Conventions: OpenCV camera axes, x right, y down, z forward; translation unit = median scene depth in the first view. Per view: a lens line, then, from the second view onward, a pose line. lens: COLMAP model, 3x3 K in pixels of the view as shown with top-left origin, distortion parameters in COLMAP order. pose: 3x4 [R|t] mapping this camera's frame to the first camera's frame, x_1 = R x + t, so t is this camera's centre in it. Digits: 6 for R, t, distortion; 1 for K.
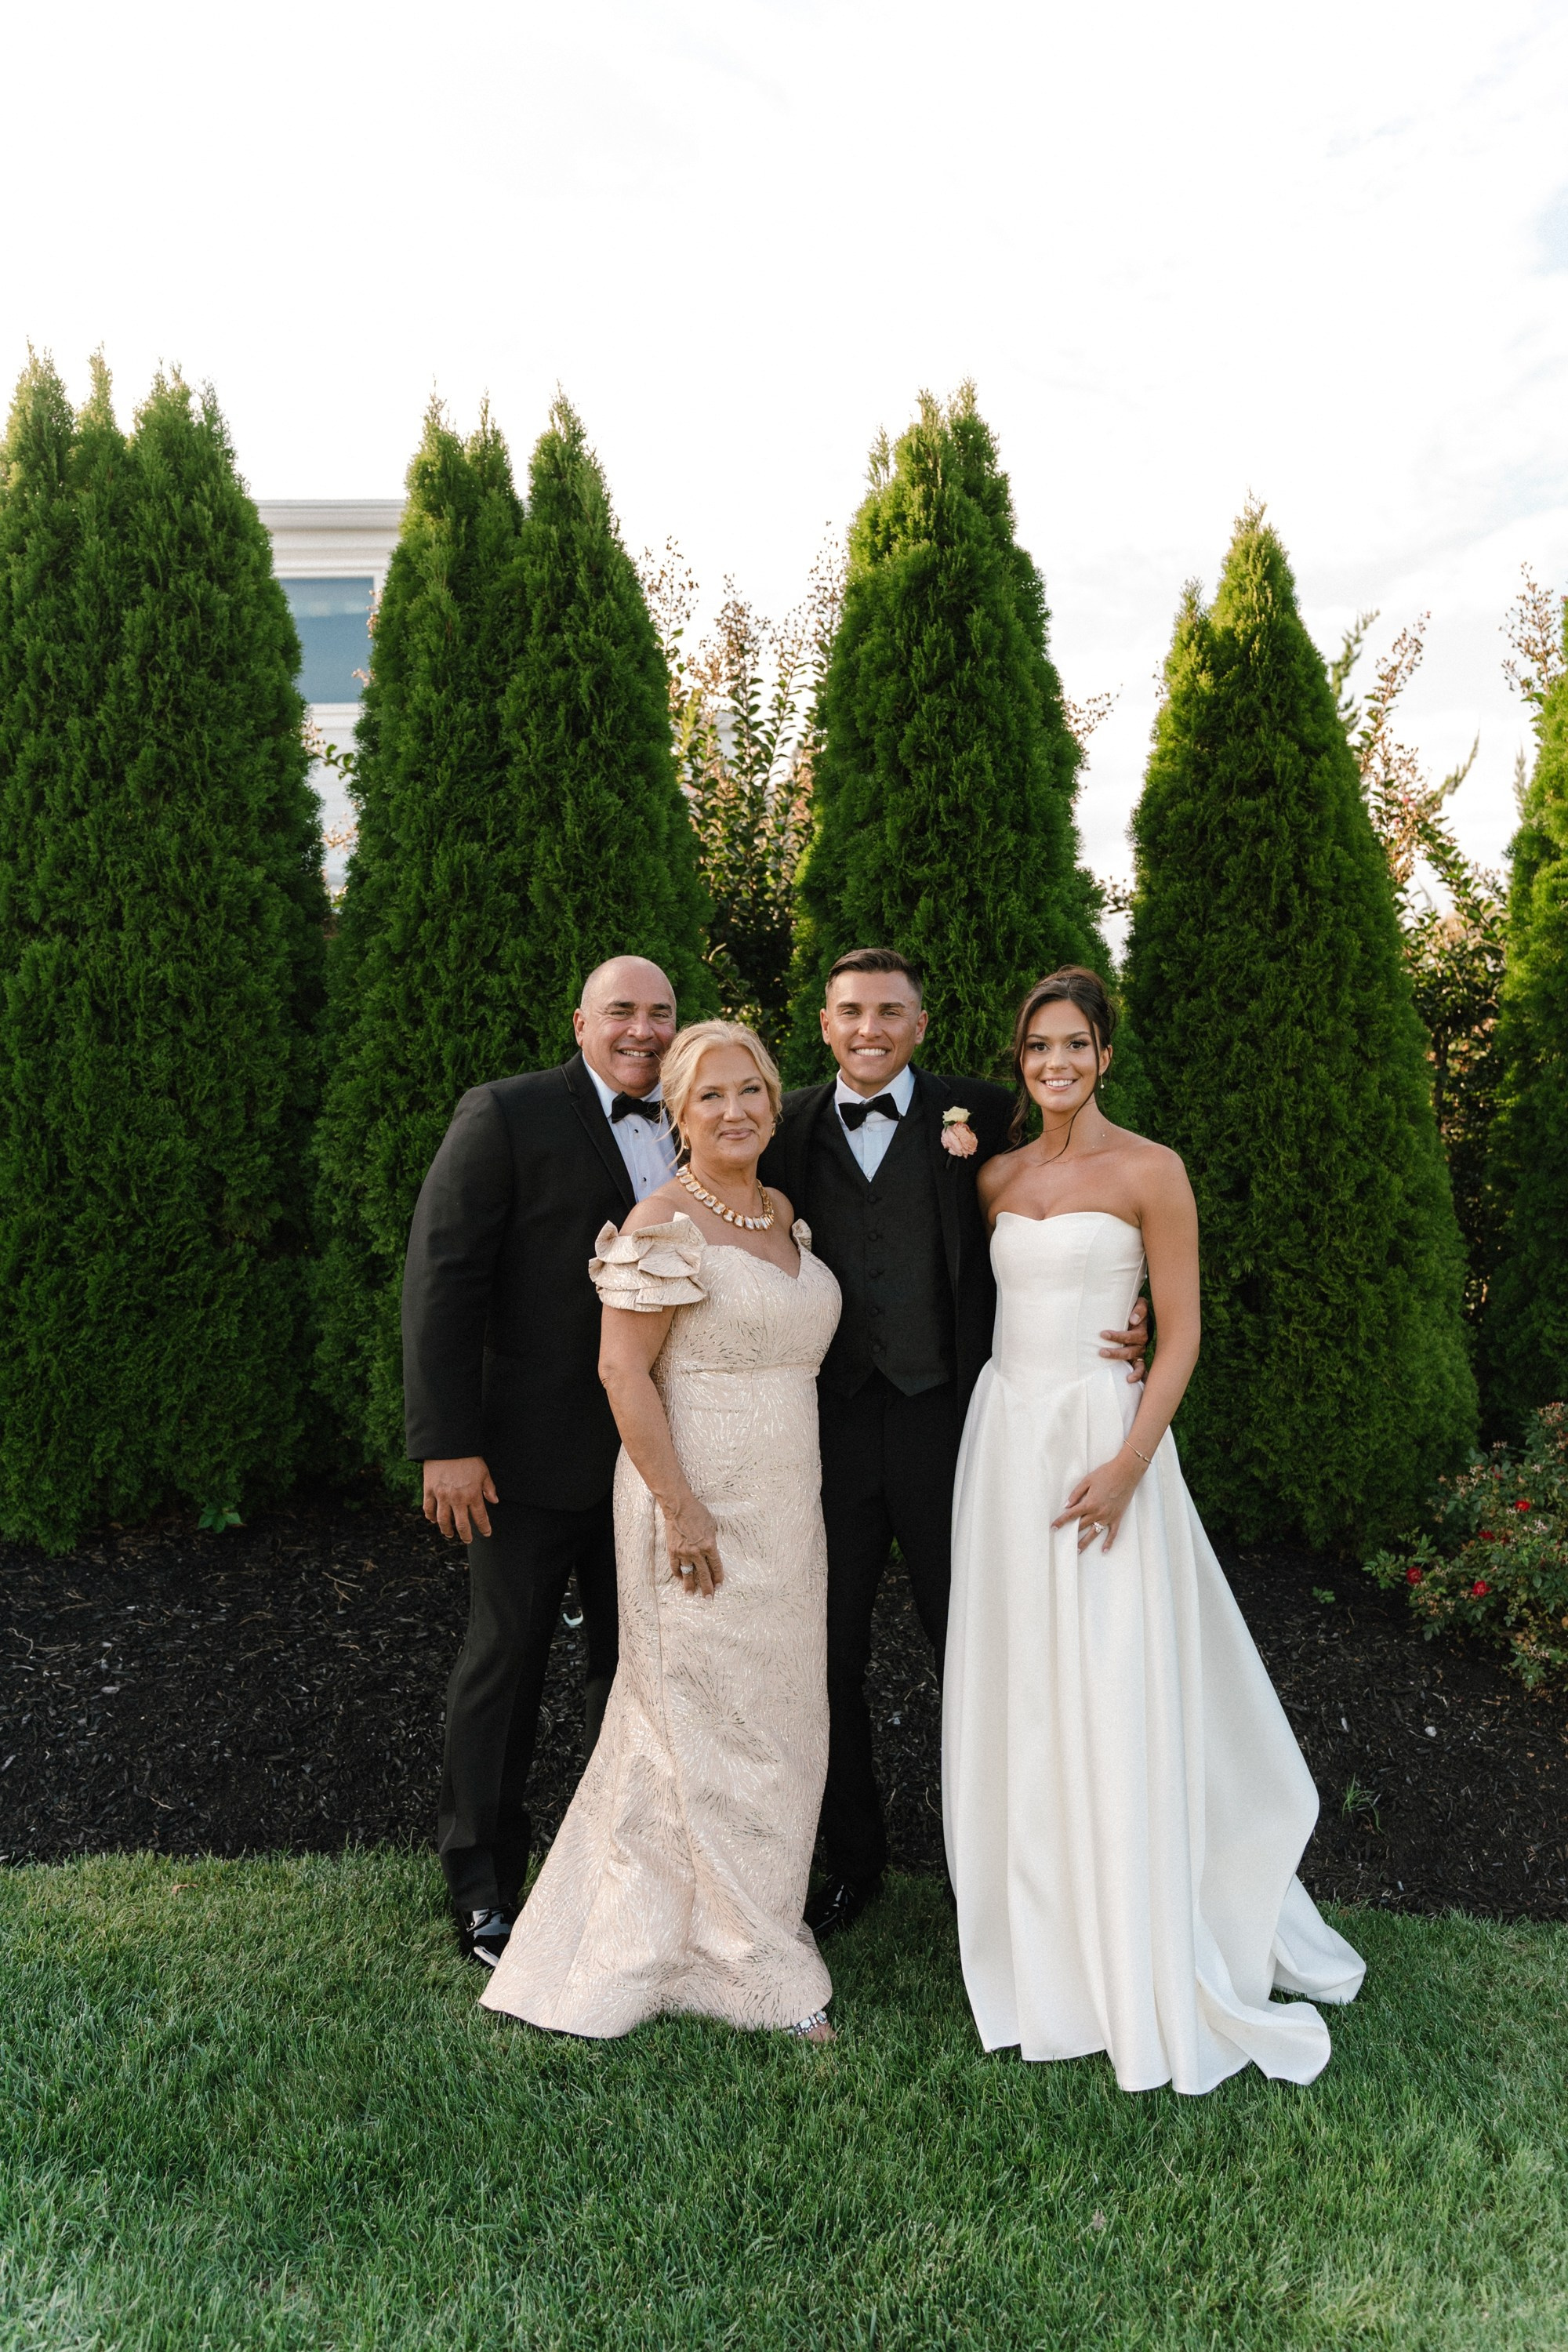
lens RADIAL K [[1858.1, 0, 782.6], [0, 1858.1, 1185.7], [0, 0, 1]] dist [-0.009305, -0.003506]
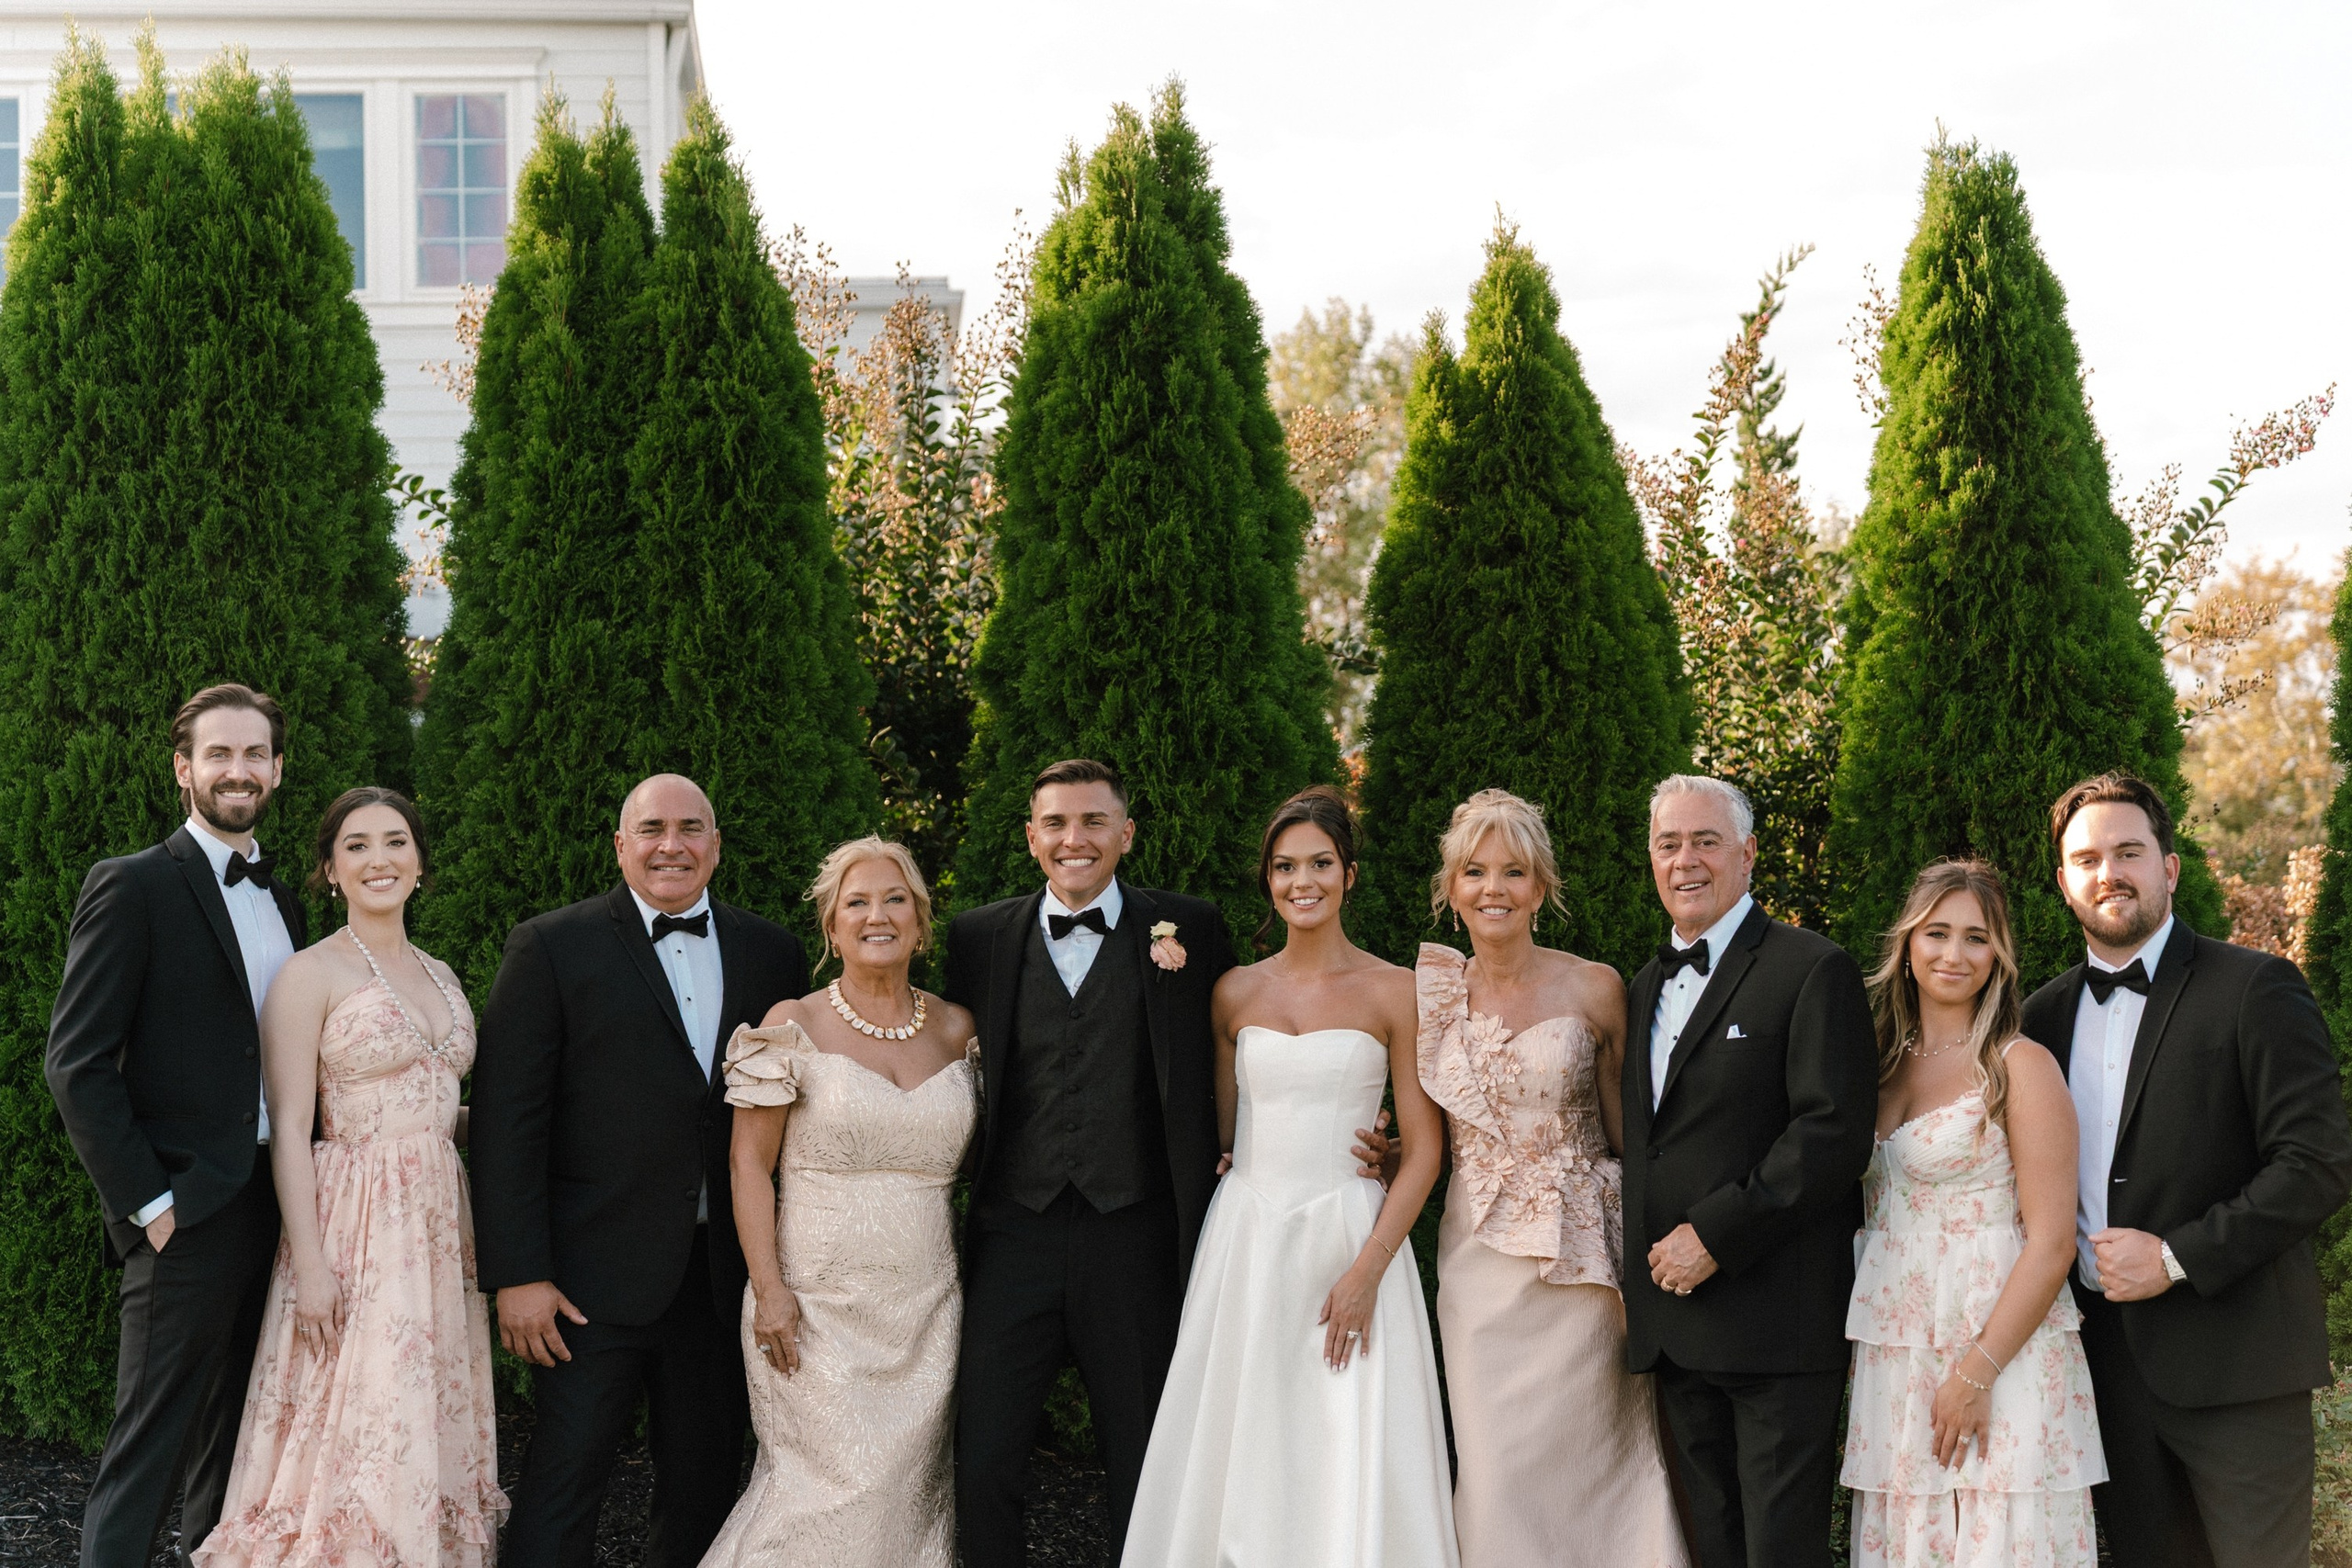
lens RADIAL K [[3412.7, 0, 1201.3], [0, 3412.7, 736.1], [0, 0, 1]] dist [0.006091, 0.034824]
pose [[0.998871, 0.000807, 0.047498, 0.039813], [0.003907, 0.995073, -0.099063, 0.028022], [-0.047344, 0.099137, 0.993947, -0.587197]]
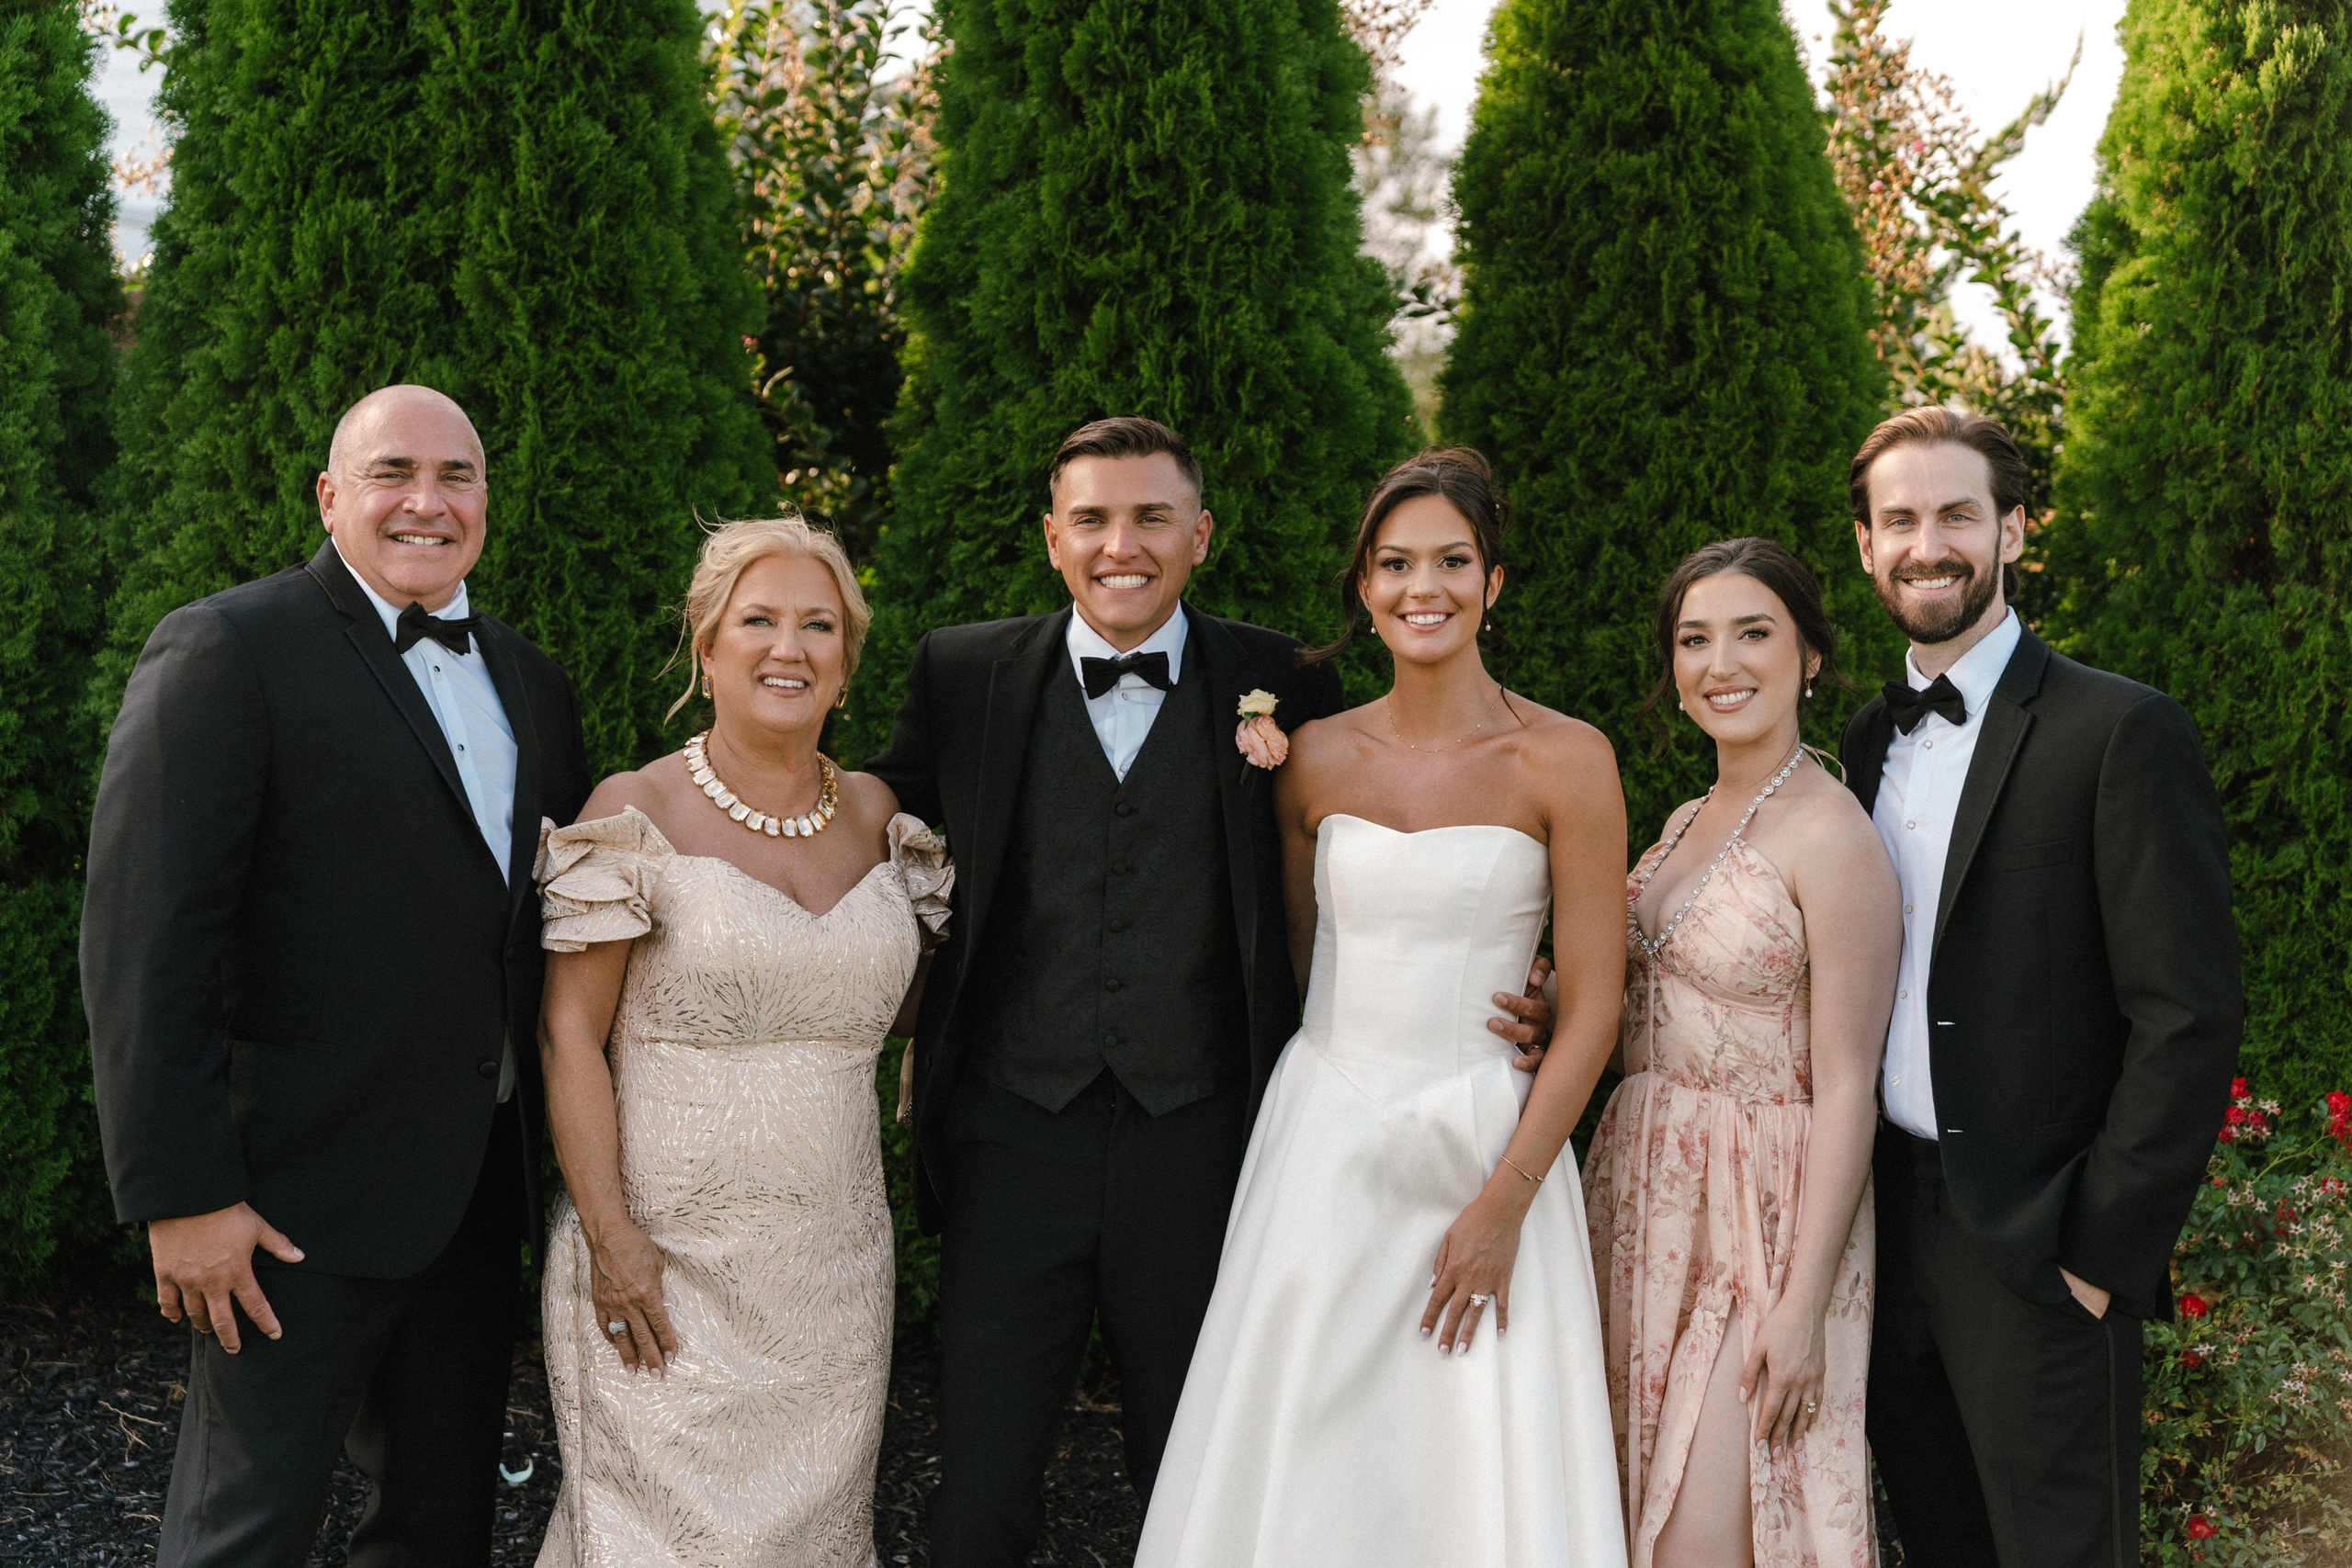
lens RADIAL K [[3310.0, 0, 1172.1], [0, 3310.0, 780.6], [0, 0, 1]] dist [0.047154, -0.258053]
pose [[0.997816, 0.008534, 0.065500, 0.027362], [-0.008578, 0.999963, 0.000388, 0.002224], [-0.065494, -0.000949, 0.997853, -0.097695]]
